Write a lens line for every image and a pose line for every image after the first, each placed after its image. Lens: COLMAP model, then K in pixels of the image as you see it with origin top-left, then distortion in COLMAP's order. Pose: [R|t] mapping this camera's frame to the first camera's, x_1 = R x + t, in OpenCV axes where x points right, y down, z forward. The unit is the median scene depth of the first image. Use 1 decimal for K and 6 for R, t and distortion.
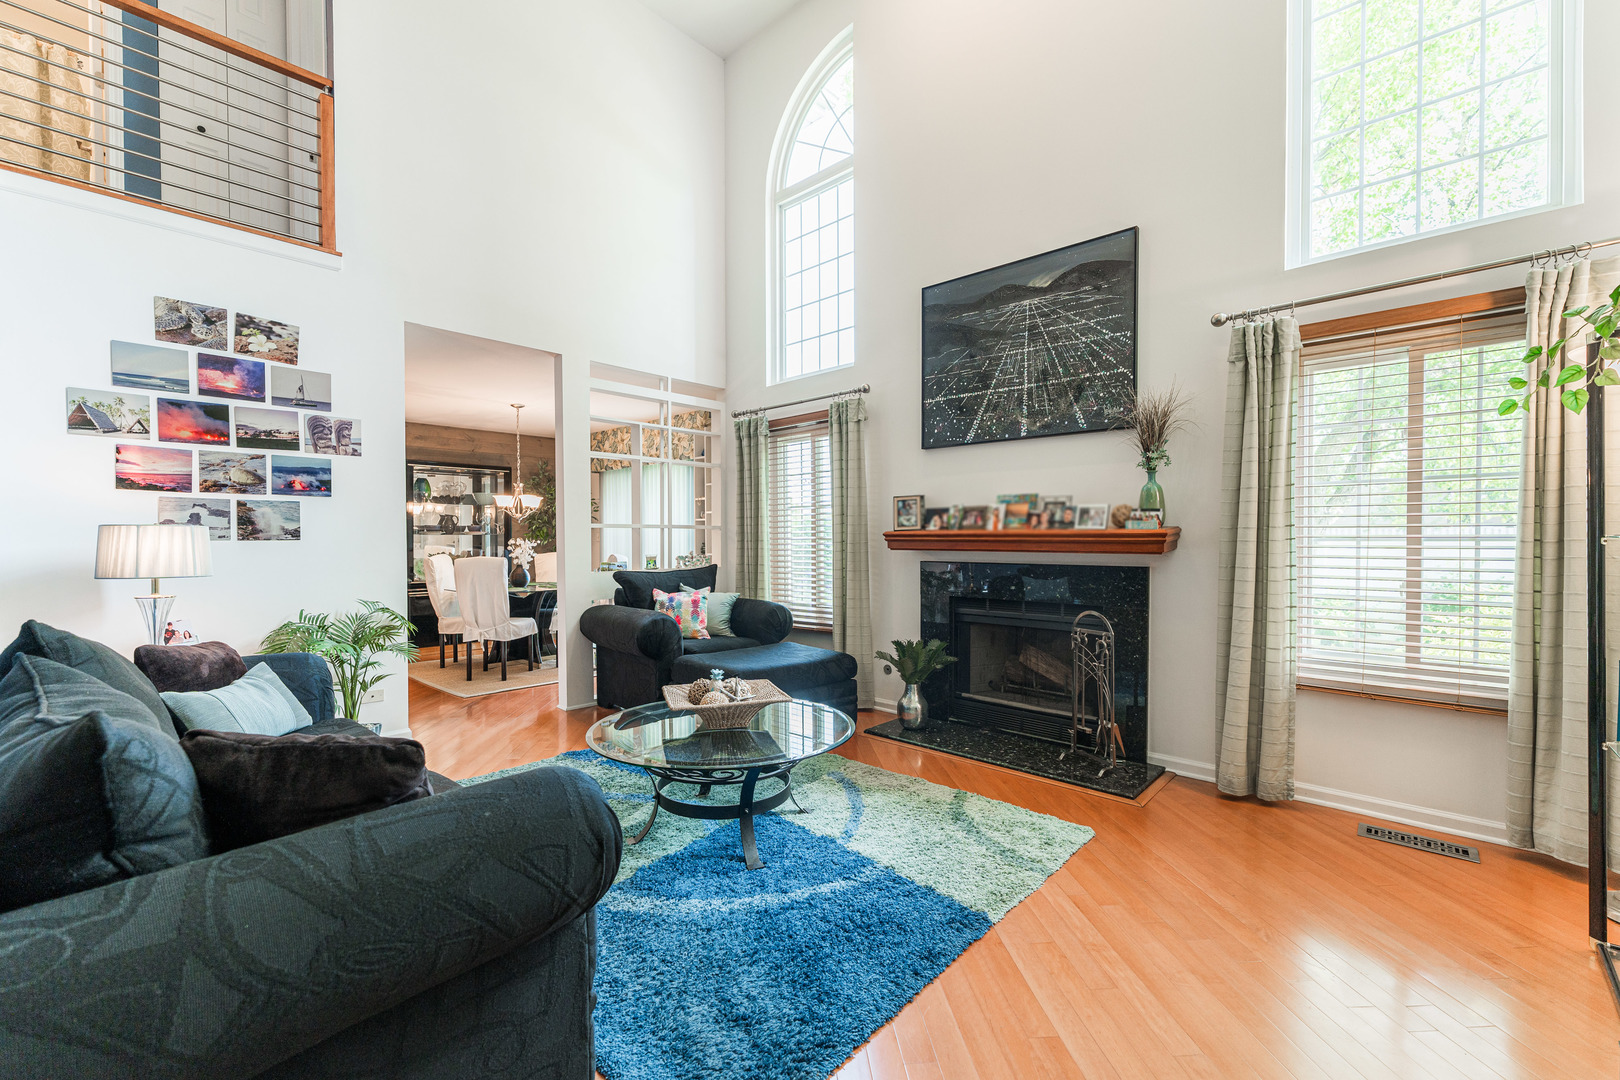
lens RADIAL K [[669.3, 0, 803.0], [0, 669.3, 550.4], [0, 0, 1]] dist [-0.000254, -0.000080]
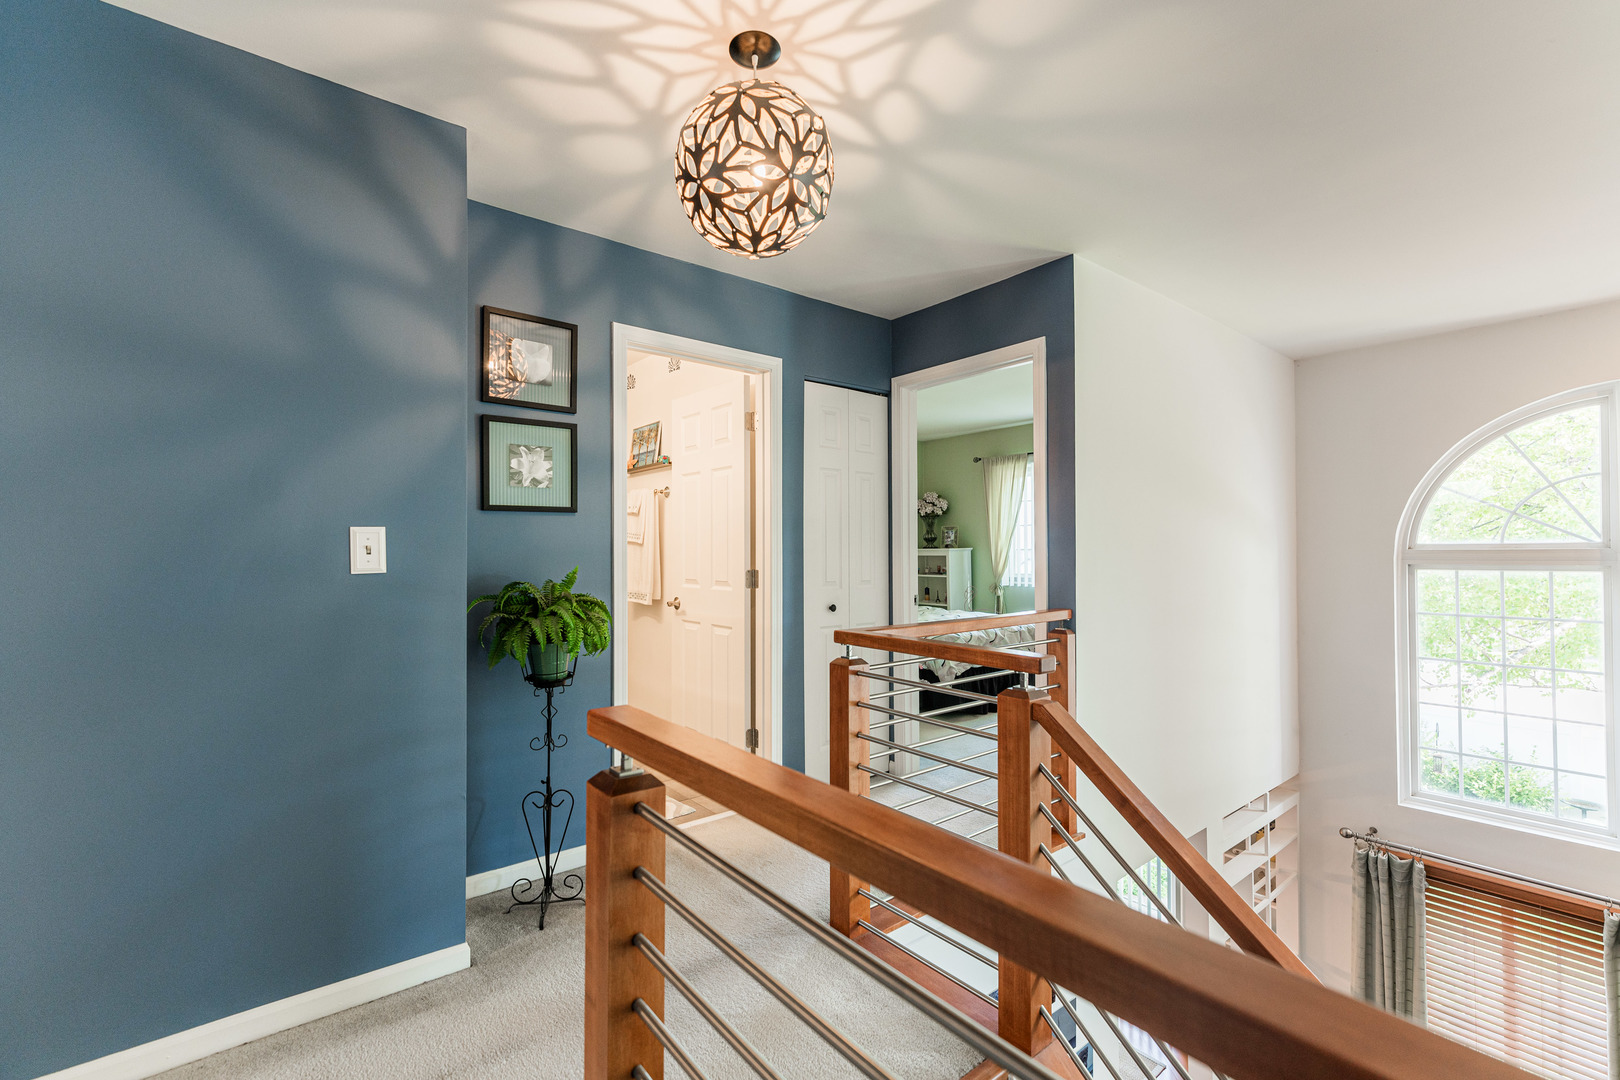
lens RADIAL K [[677.9, 0, 785.8], [0, 677.9, 539.2], [0, 0, 1]] dist [0.000652, 0.000168]
pose [[0.986088, -0.002764, -0.166199, -0.923428], [-0.003263, 0.999347, -0.035979, -0.777251], [0.166190, 0.036021, 0.985436, 0.168464]]
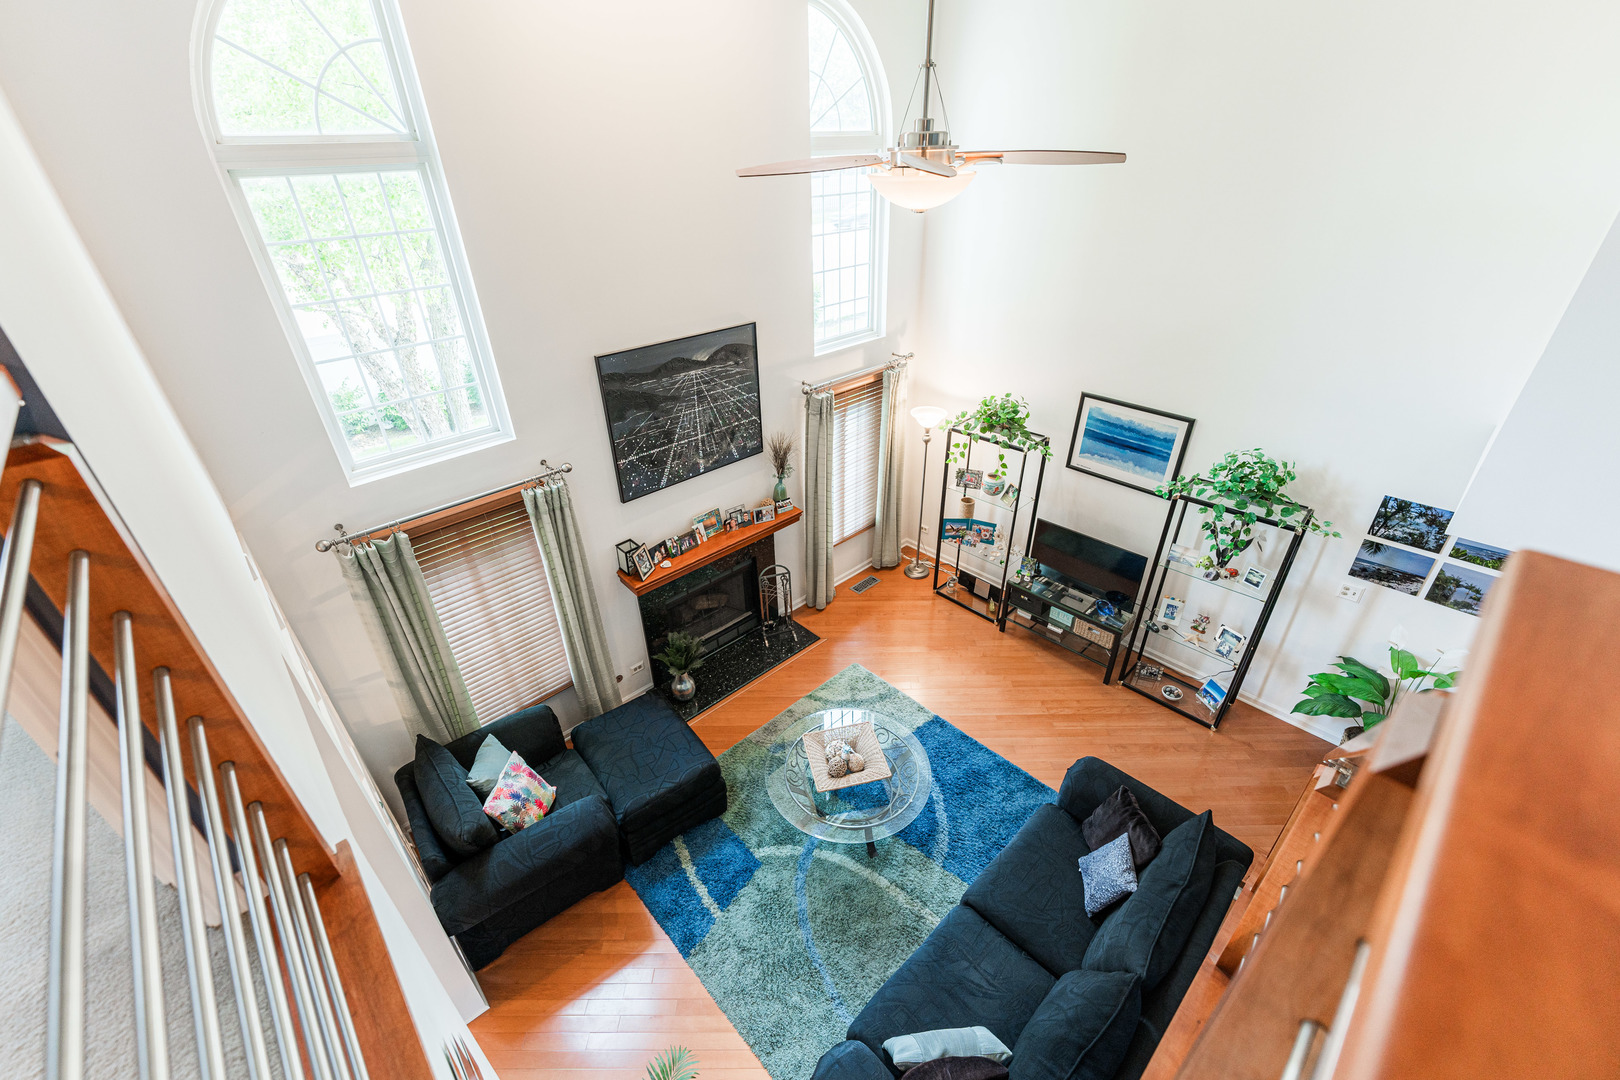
lens RADIAL K [[659.7, 0, 807.8], [0, 659.7, 543.5], [0, 0, 1]] dist [-0.001083, -0.000341]
pose [[0.069369, -0.513979, 0.854993, -0.917145], [0.039224, 0.857800, 0.512484, -0.772492], [-0.996820, -0.002014, 0.079665, 0.750319]]
